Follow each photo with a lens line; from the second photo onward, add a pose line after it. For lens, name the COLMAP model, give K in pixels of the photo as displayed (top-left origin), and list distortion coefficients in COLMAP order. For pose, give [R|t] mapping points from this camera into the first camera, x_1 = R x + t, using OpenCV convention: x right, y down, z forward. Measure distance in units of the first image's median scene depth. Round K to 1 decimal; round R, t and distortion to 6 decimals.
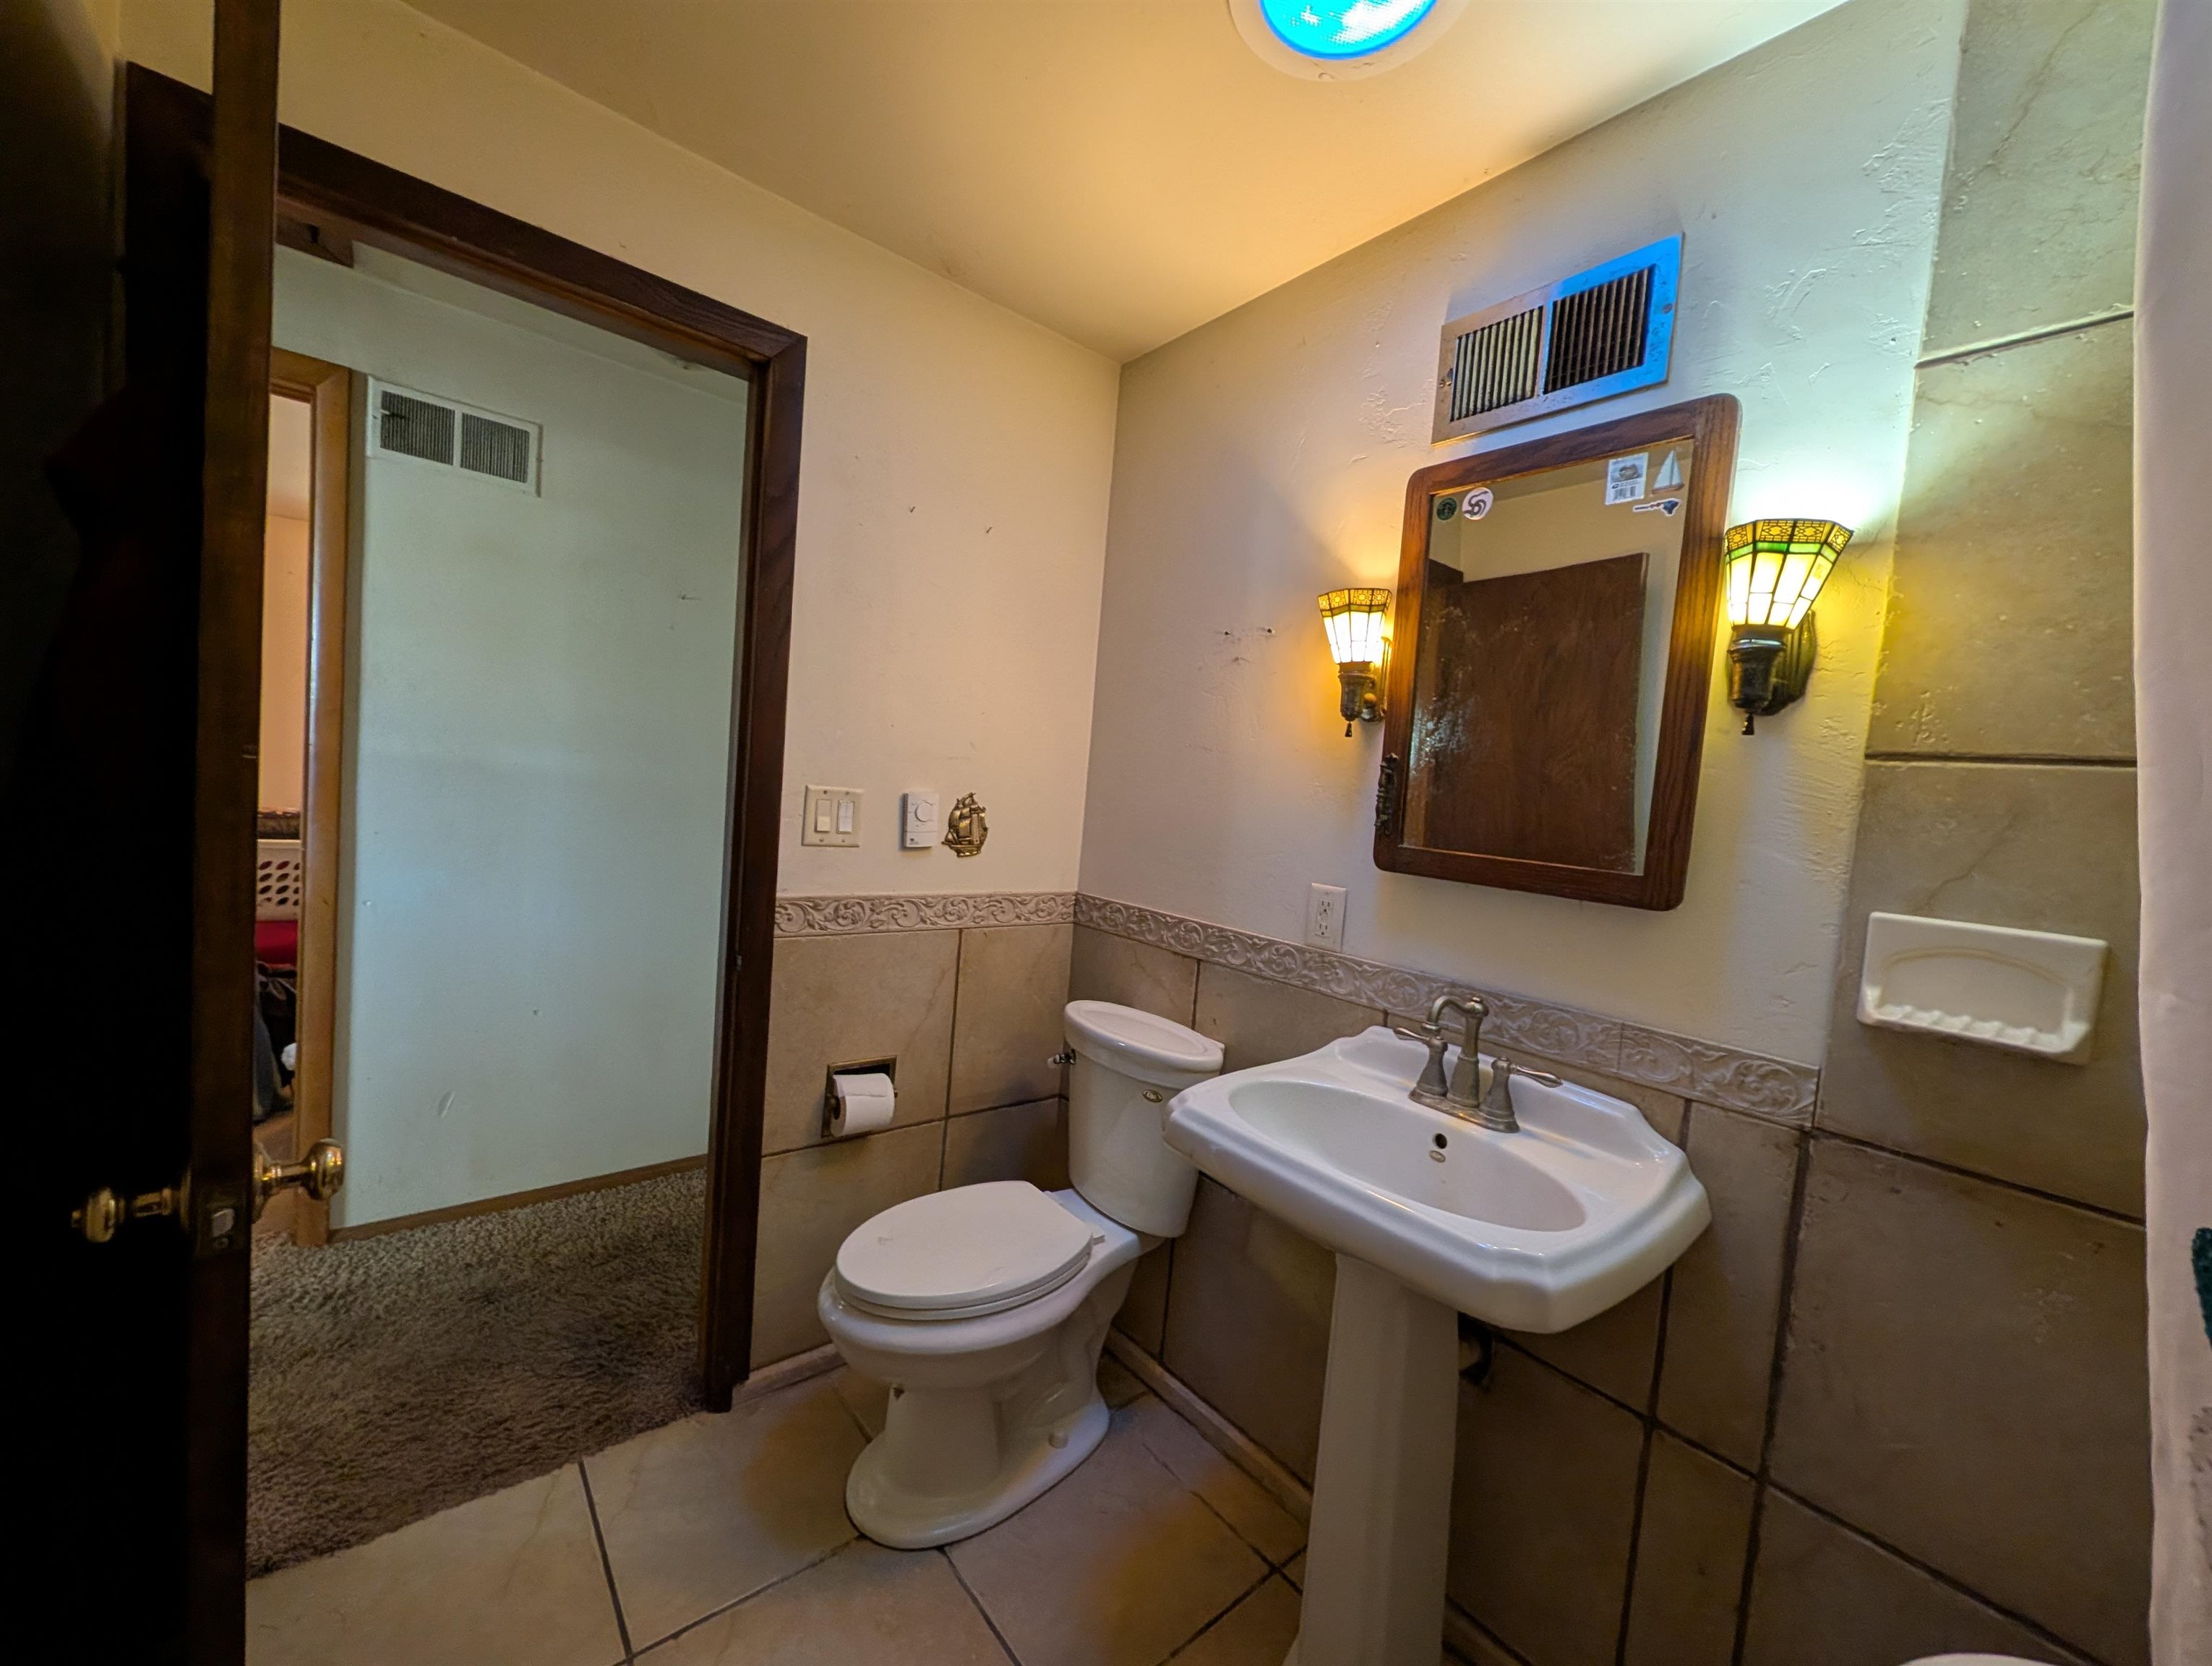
lens RADIAL K [[851.7, 0, 1106.0], [0, 851.7, 833.0], [0, 0, 1]] dist [0.002919, 0.000406]
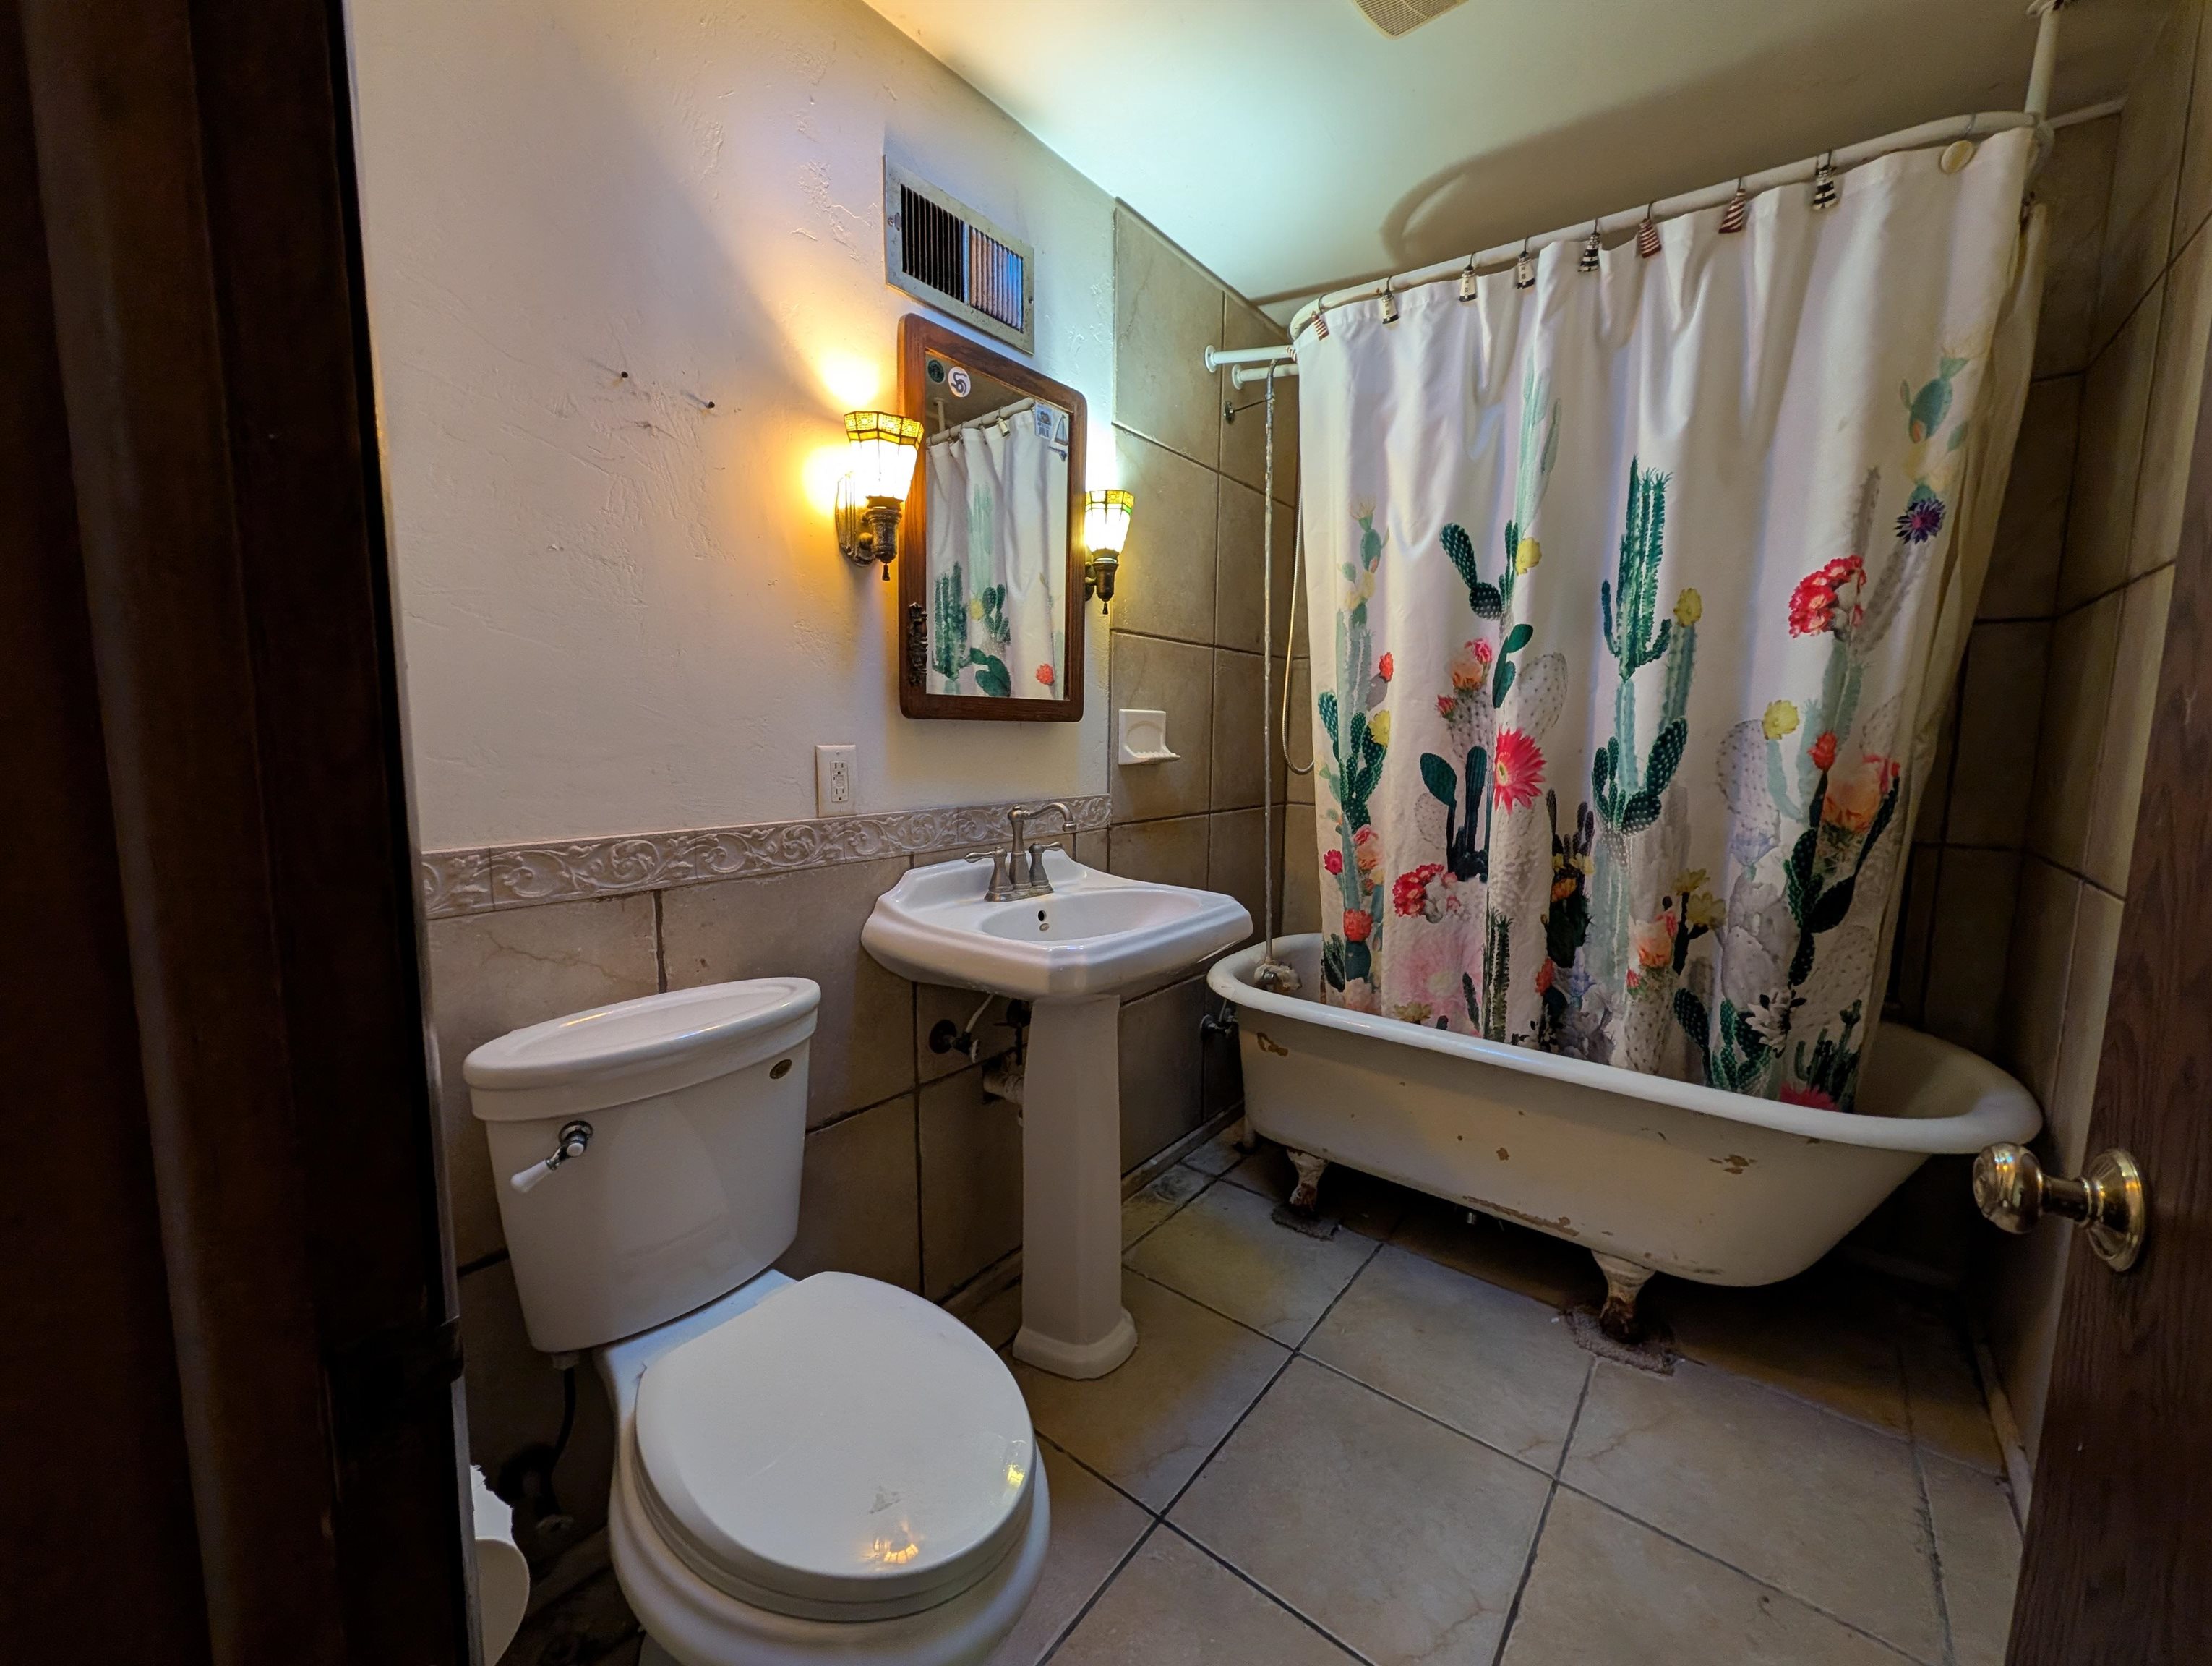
lens RADIAL K [[851.7, 0, 1106.0], [0, 851.7, 833.0], [0, 0, 1]] dist [0.002919, 0.000406]
pose [[-0.192331, -0.194731, 0.961815, -0.694085], [0.034935, 0.978134, 0.205021, -0.022629], [-0.980708, 0.073033, -0.181323, 0.911605]]
